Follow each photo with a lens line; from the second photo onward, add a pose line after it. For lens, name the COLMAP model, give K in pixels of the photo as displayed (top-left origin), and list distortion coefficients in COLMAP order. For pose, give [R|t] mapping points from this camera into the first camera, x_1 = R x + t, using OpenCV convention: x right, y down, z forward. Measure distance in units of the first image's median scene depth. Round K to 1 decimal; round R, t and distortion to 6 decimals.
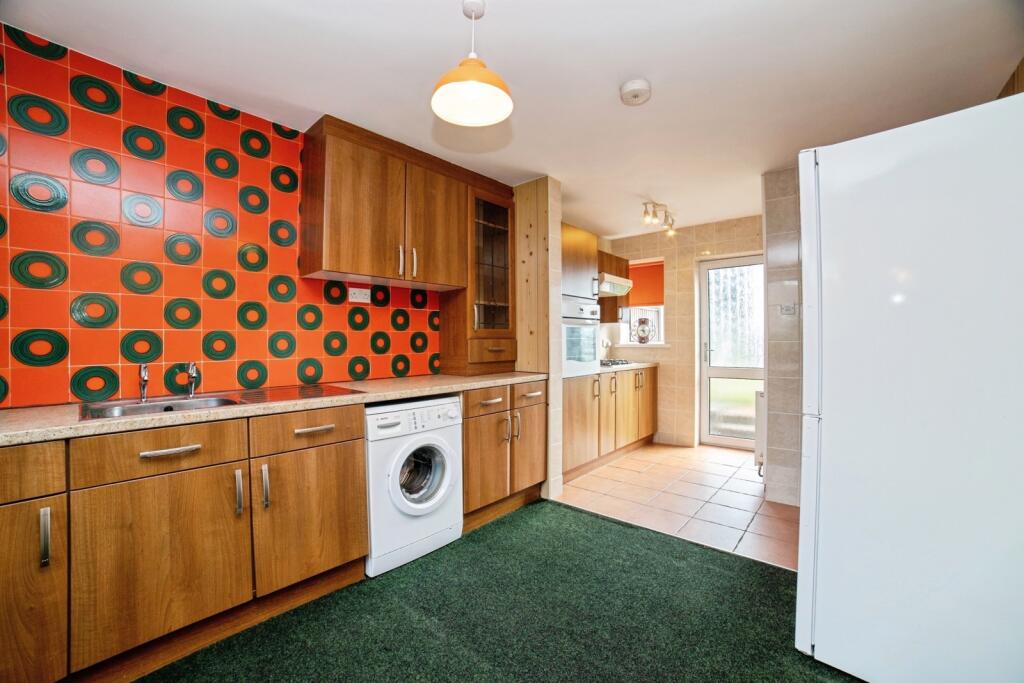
lens RADIAL K [[421.4, 0, 513.9], [0, 421.4, 334.3], [0, 0, 1]] dist [-0.098497, 0.034085]
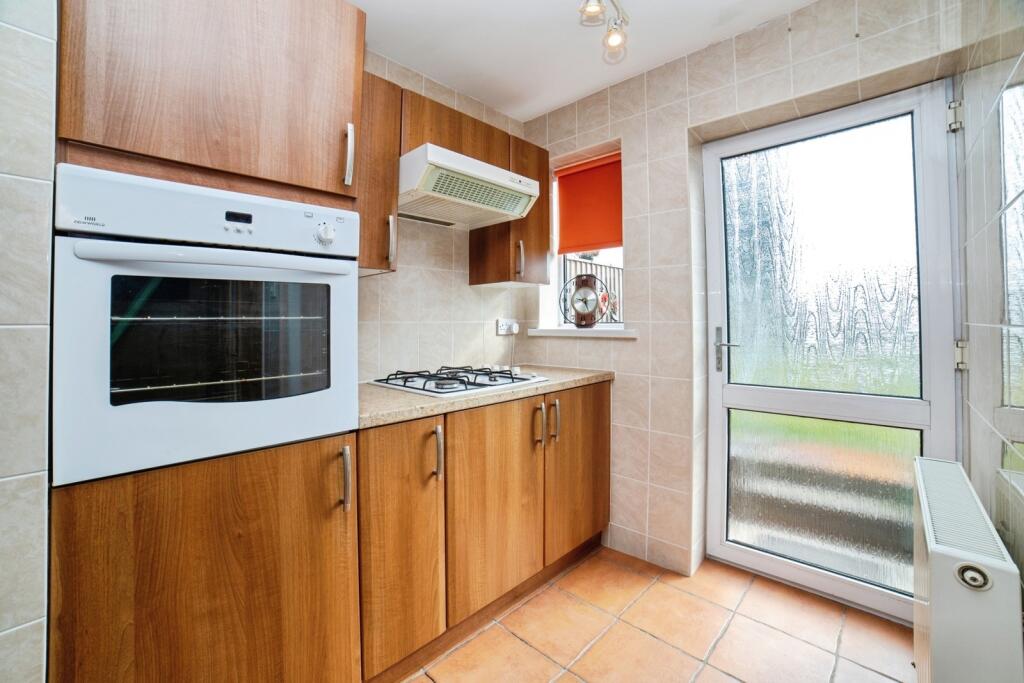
lens RADIAL K [[421.2, 0, 513.5], [0, 421.2, 312.9], [0, 0, 1]] dist [-0.090799, 0.019822]
pose [[0.998545, -0.011773, -0.052628, 0.455541], [0.011528, 0.999921, -0.004961, 0.011195], [0.052682, 0.004347, 0.998602, 0.935086]]
